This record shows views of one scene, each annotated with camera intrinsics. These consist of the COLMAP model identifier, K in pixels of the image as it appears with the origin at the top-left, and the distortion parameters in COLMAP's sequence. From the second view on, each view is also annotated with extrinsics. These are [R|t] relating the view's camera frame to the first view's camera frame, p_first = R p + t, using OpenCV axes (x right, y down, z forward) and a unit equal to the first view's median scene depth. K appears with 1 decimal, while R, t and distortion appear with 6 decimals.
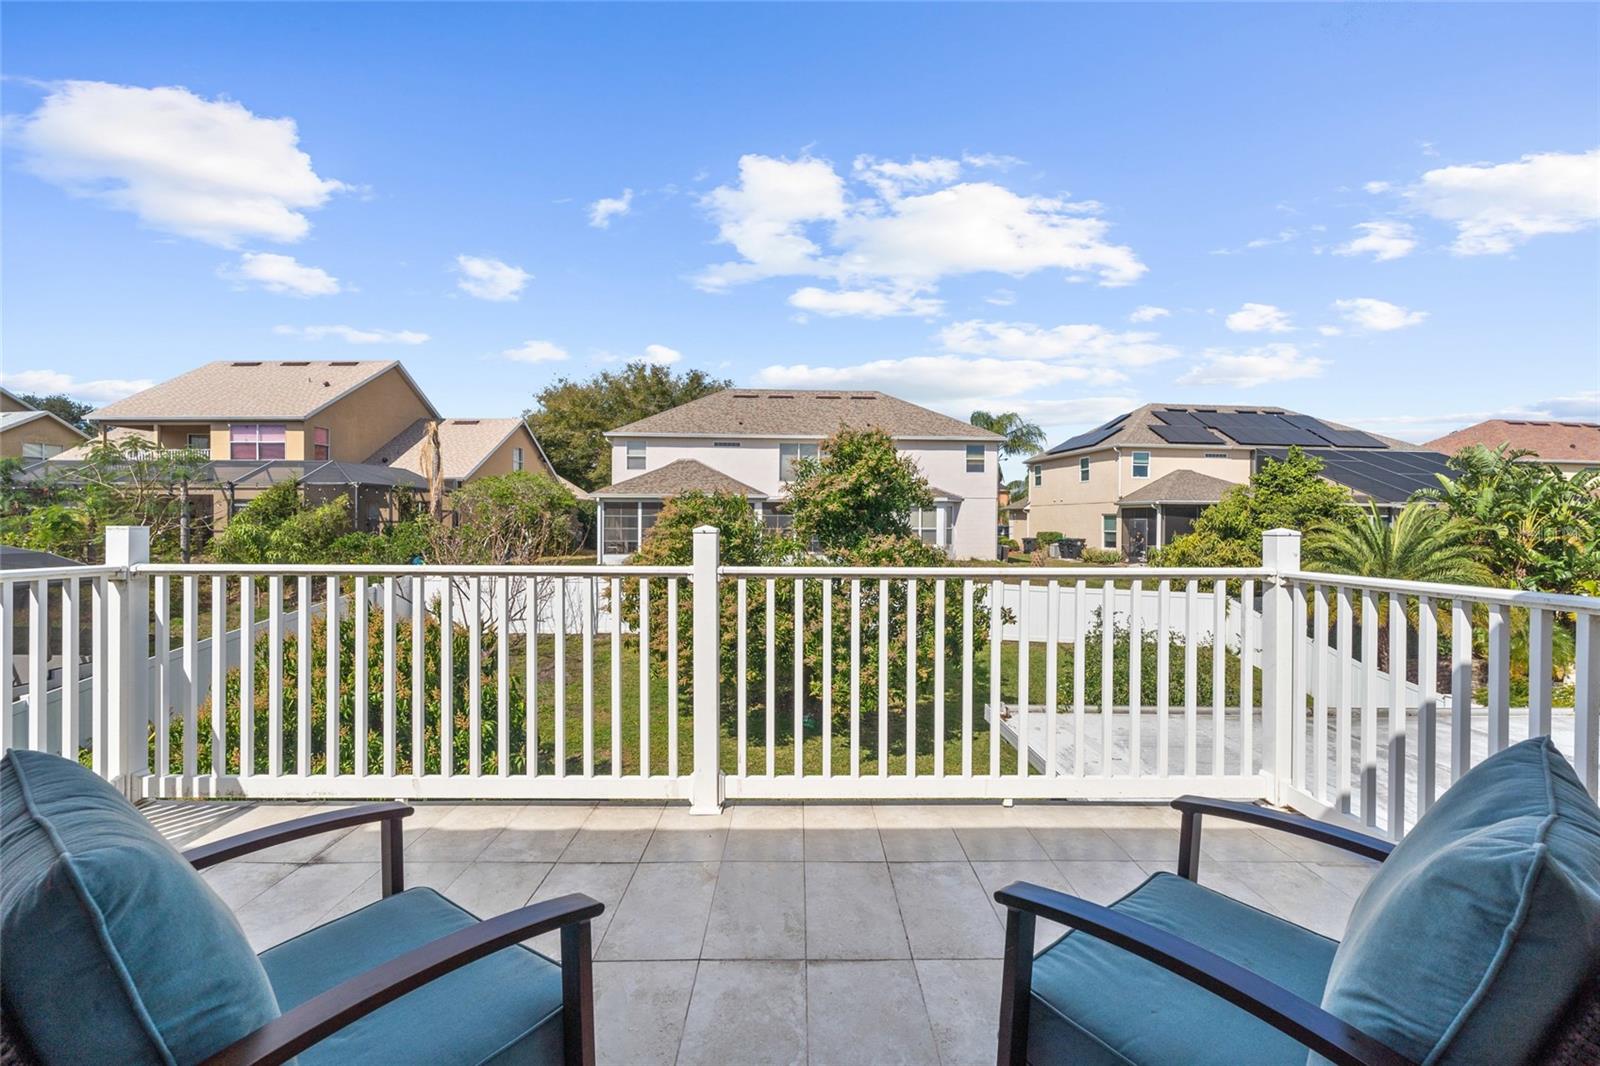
lens RADIAL K [[695.5, 0, 800.0], [0, 695.5, 533.0], [0, 0, 1]] dist [-0.001384, 0.000022]
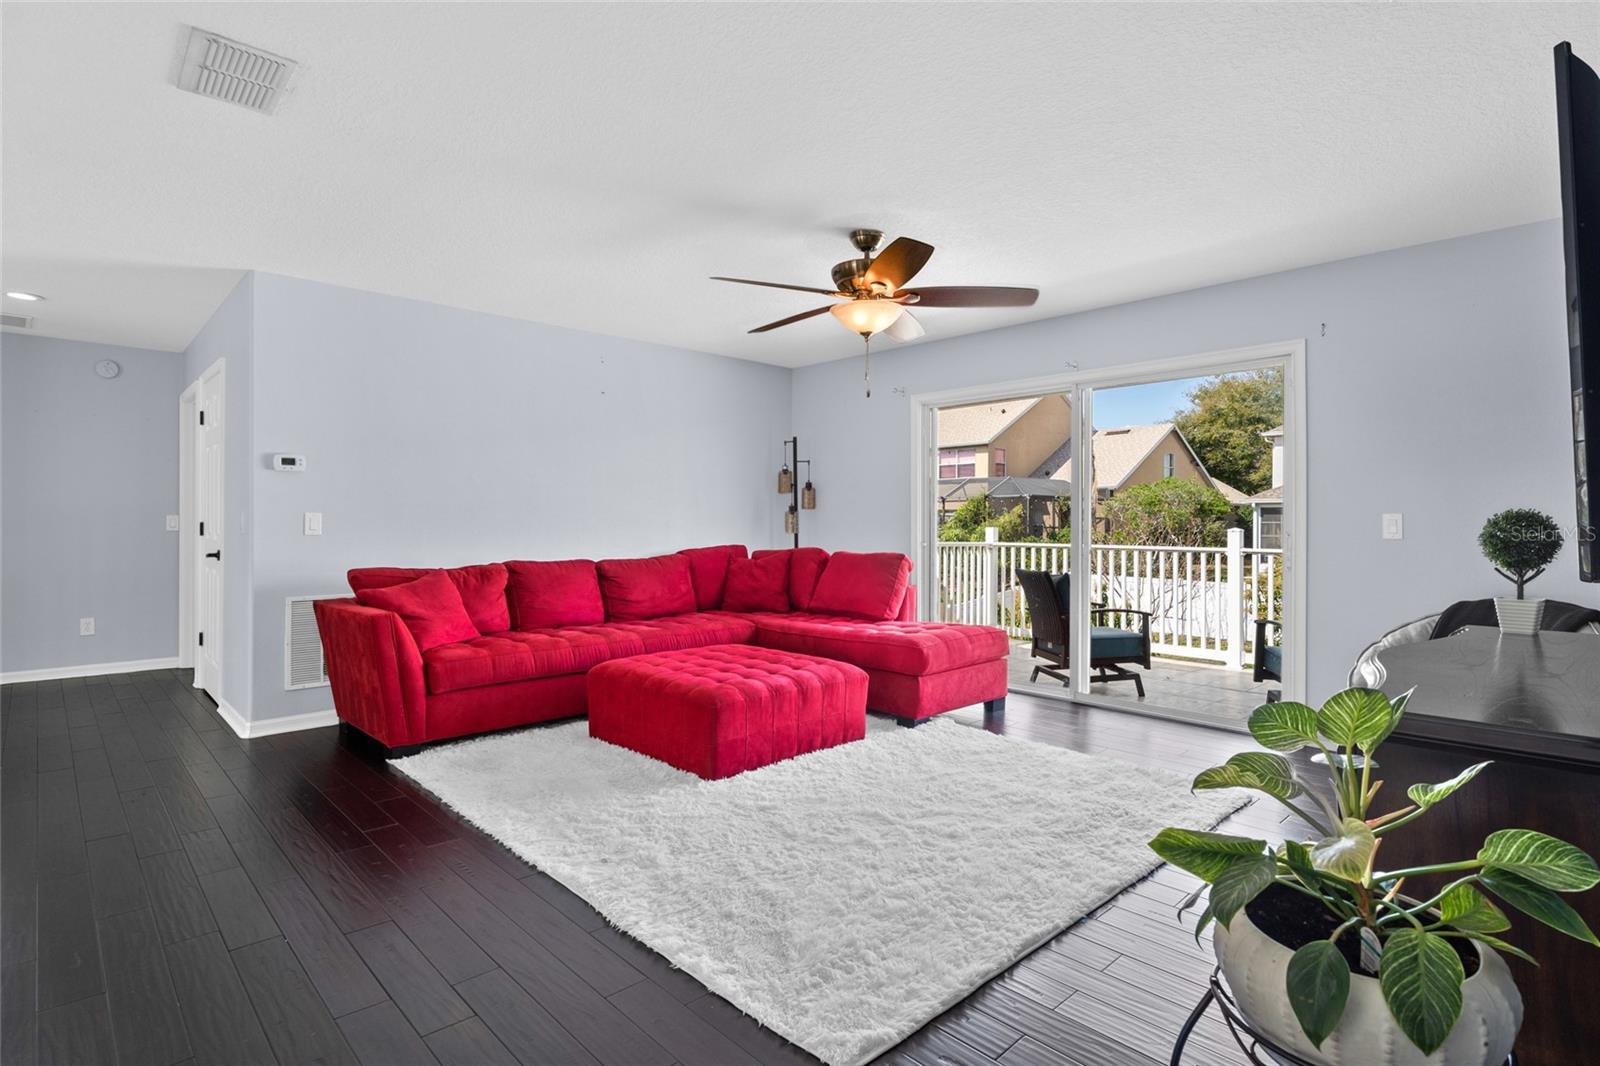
lens RADIAL K [[795.4, 0, 800.0], [0, 795.4, 533.0], [0, 0, 1]] dist [-0.003782, -0.000287]
pose [[0.678368, 0.007621, -0.734682, 0.083515], [-0.015753, 0.999867, -0.004173, 0.004041], [0.734553, 0.014404, 0.678398, -0.179343]]
